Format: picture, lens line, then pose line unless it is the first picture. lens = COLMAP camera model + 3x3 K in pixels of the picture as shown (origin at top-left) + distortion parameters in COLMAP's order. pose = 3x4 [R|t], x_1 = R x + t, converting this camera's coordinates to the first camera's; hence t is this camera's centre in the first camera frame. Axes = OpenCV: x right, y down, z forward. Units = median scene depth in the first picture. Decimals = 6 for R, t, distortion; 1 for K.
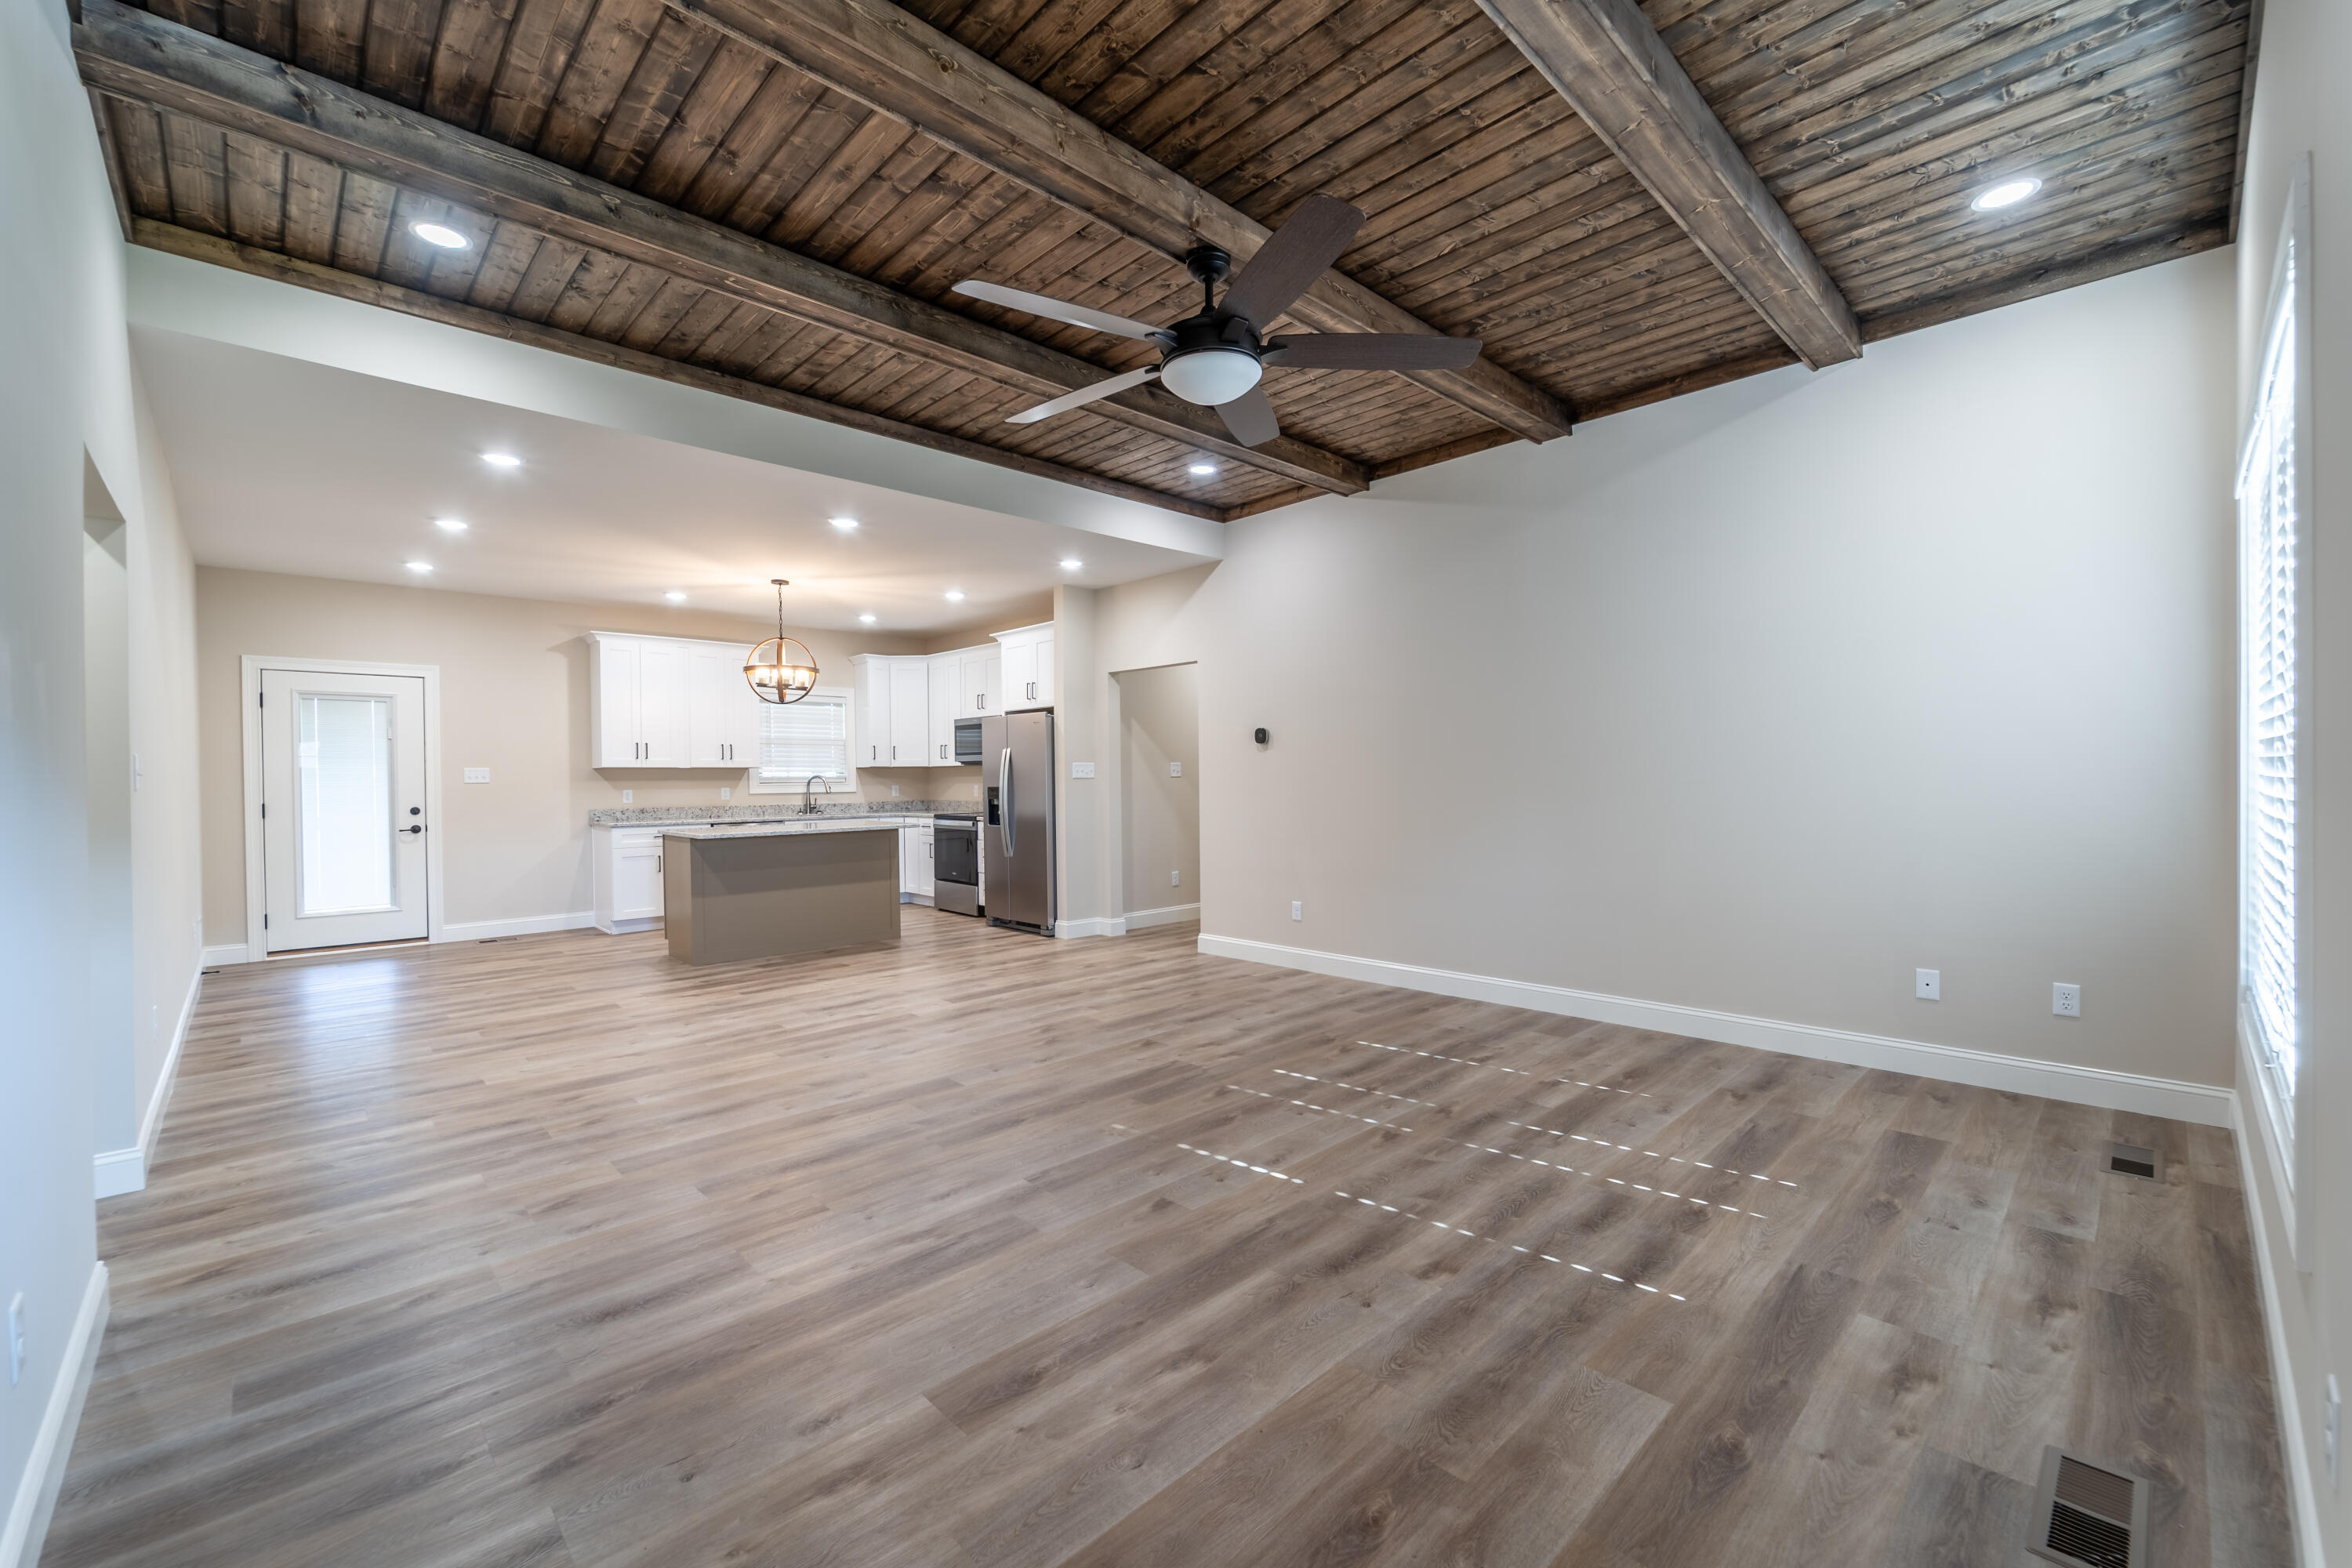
lens RADIAL K [[947.2, 0, 1169.3], [0, 947.2, 786.8], [0, 0, 1]] dist [0.002824, -0.003778]
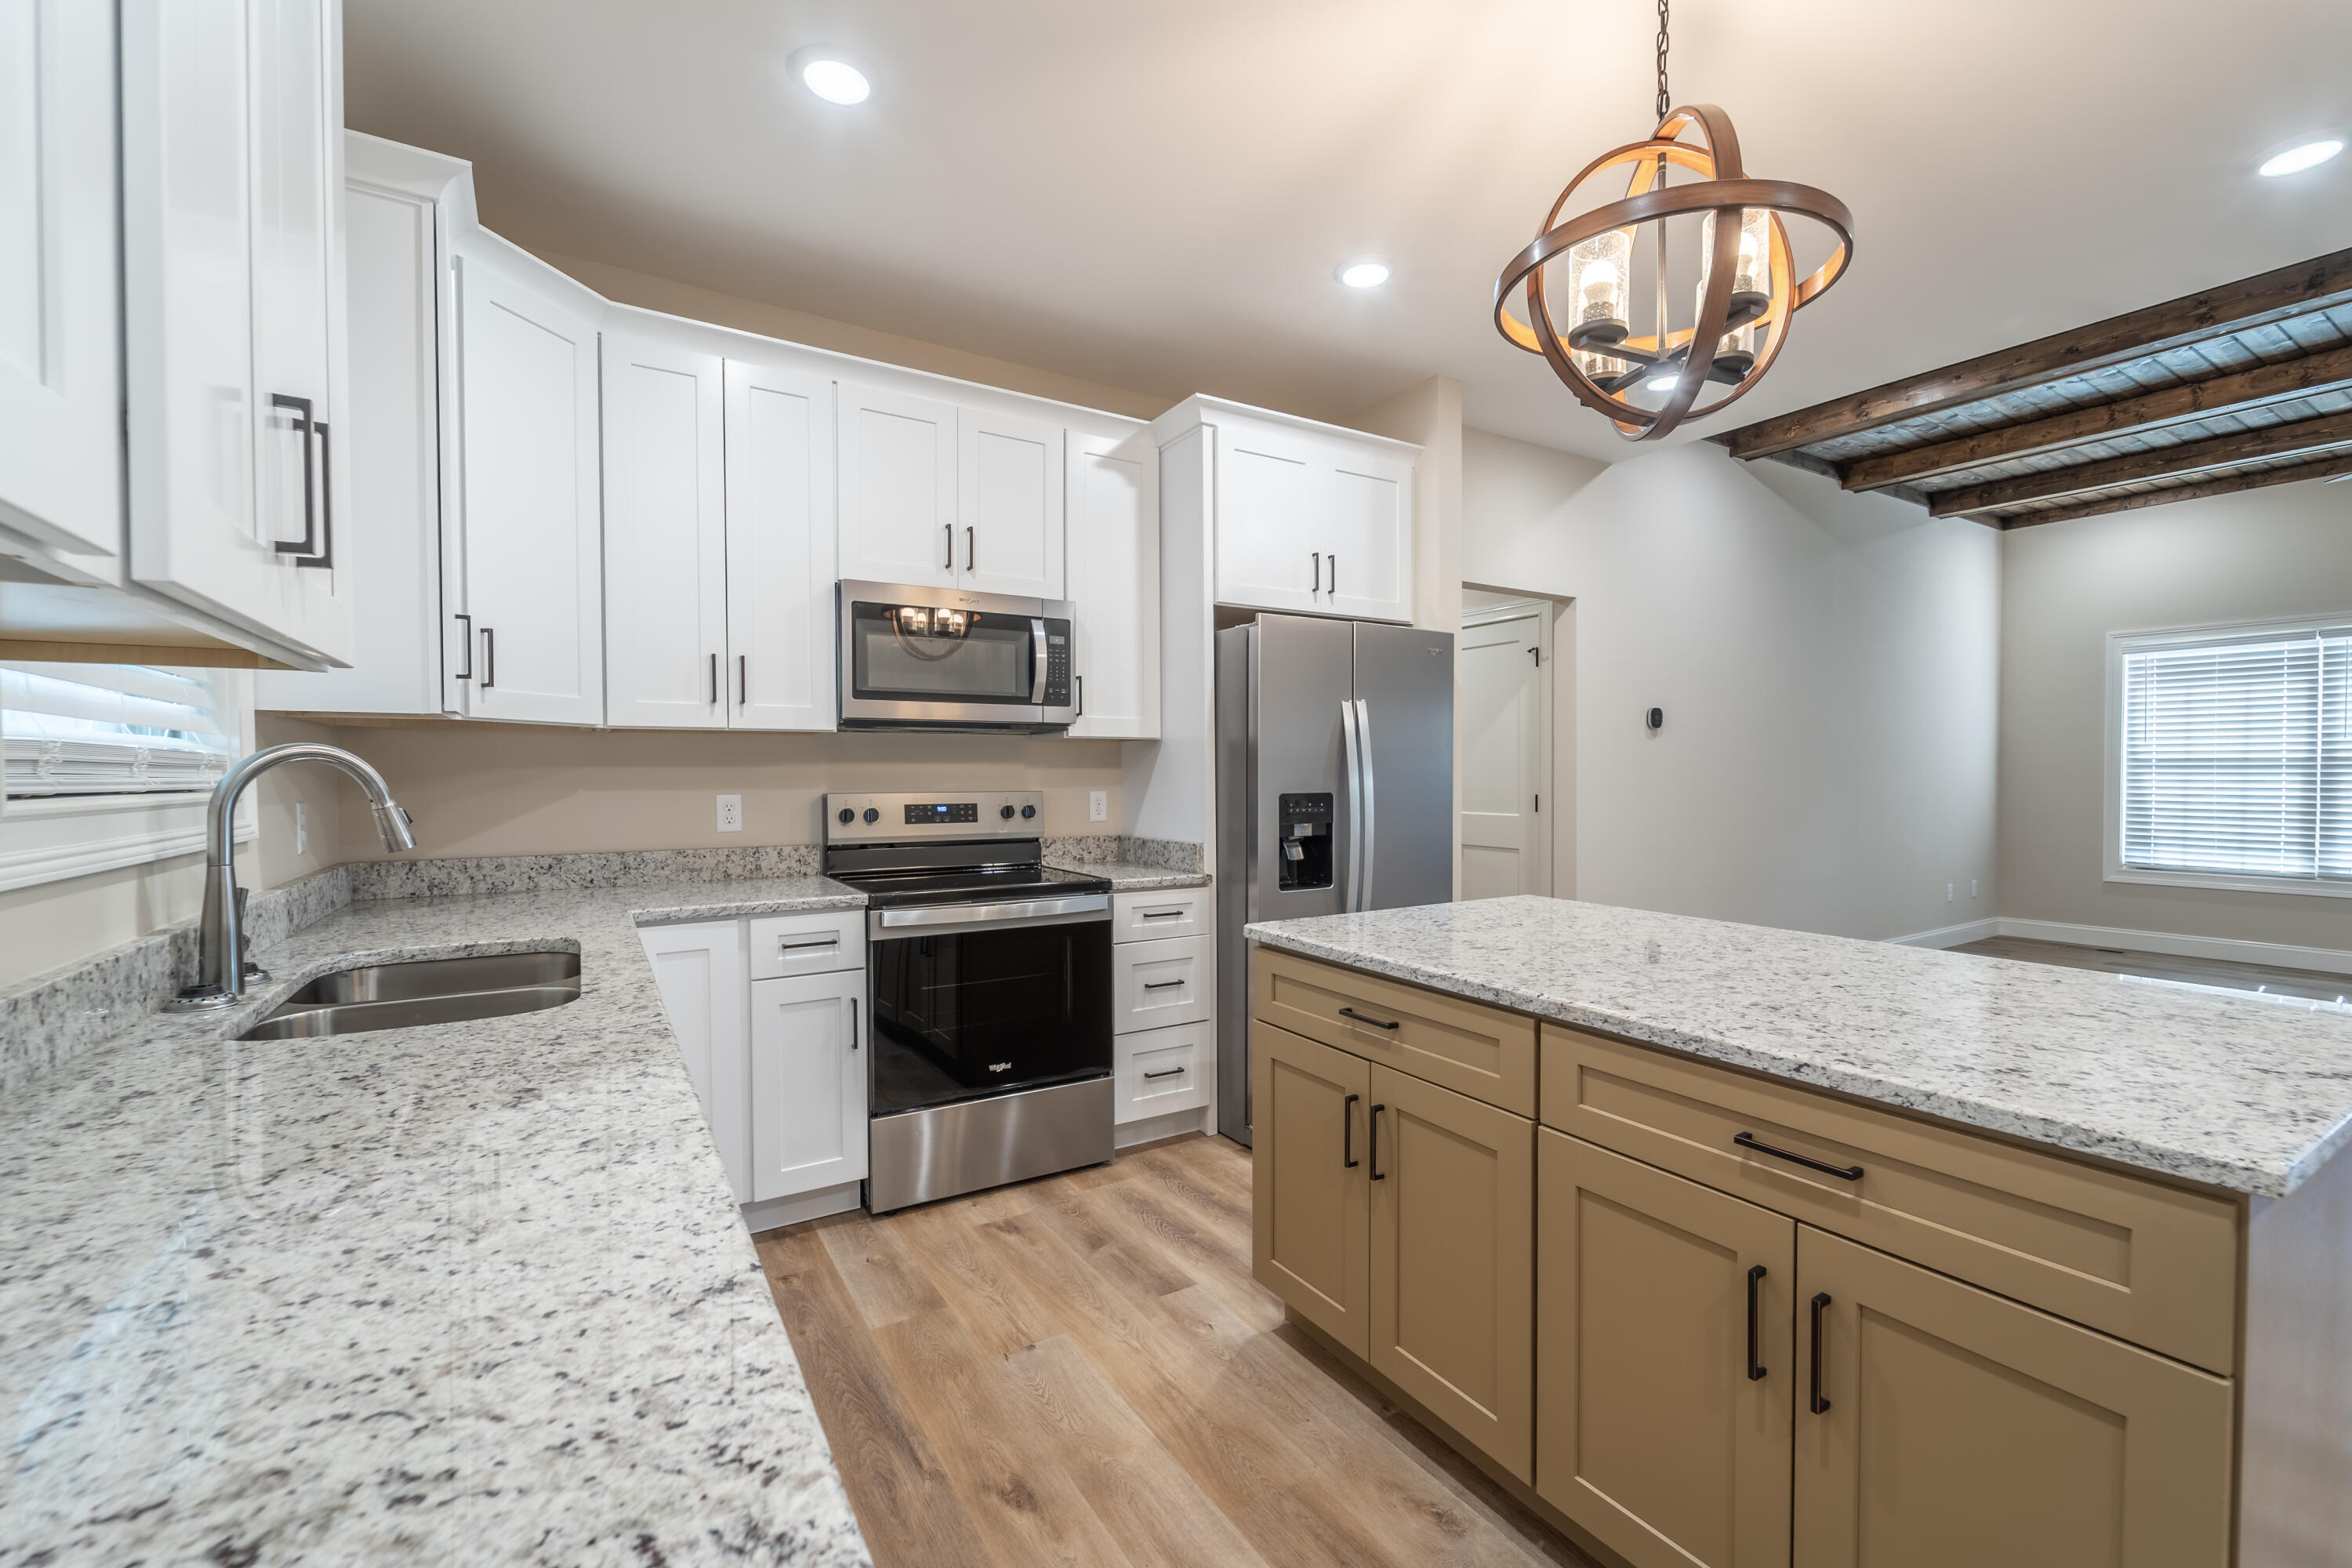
lens RADIAL K [[947.2, 0, 1161.7], [0, 947.2, 796.3], [0, 0, 1]] dist [0.002824, -0.003778]
pose [[0.218660, -0.013847, 0.975703, -0.797675], [0.011088, 0.999870, 0.011705, -0.005242], [-0.975738, 0.008259, 0.218785, 1.315170]]
